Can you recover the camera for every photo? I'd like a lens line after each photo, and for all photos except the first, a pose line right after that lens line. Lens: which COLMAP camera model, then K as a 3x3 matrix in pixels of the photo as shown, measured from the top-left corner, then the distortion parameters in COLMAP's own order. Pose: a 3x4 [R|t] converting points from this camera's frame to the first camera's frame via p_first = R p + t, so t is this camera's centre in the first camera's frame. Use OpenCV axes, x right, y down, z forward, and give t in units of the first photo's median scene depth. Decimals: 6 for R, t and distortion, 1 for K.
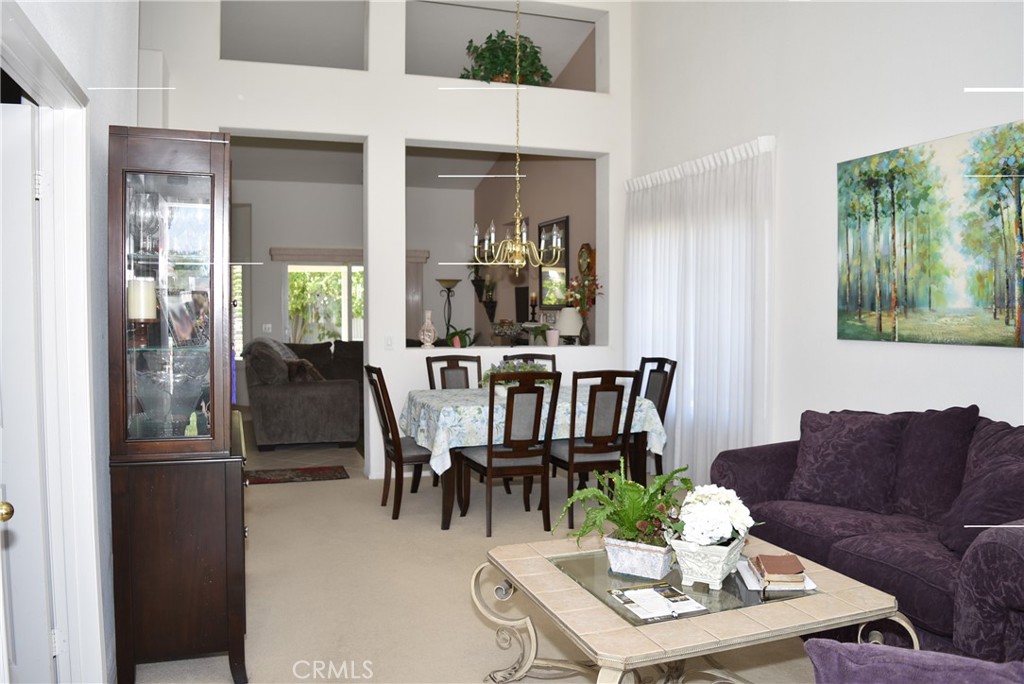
lens RADIAL K [[798.3, 0, 520.7], [0, 798.3, 341.8], [0, 0, 1]] dist [-0.094237, 0.014009]
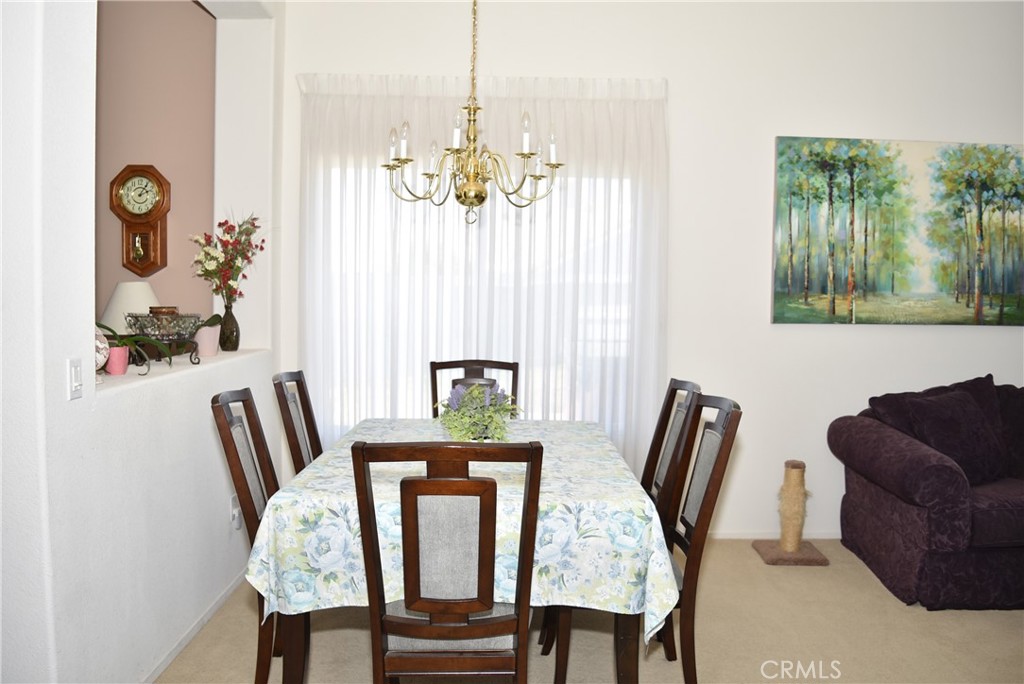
lens RADIAL K [[798.3, 0, 520.7], [0, 798.3, 341.8], [0, 0, 1]] dist [-0.094237, 0.014009]
pose [[0.314613, -0.055838, 0.947576, -0.687157], [0.026933, 0.998391, 0.049890, -0.042607], [-0.948838, 0.009825, 0.315611, 1.144472]]
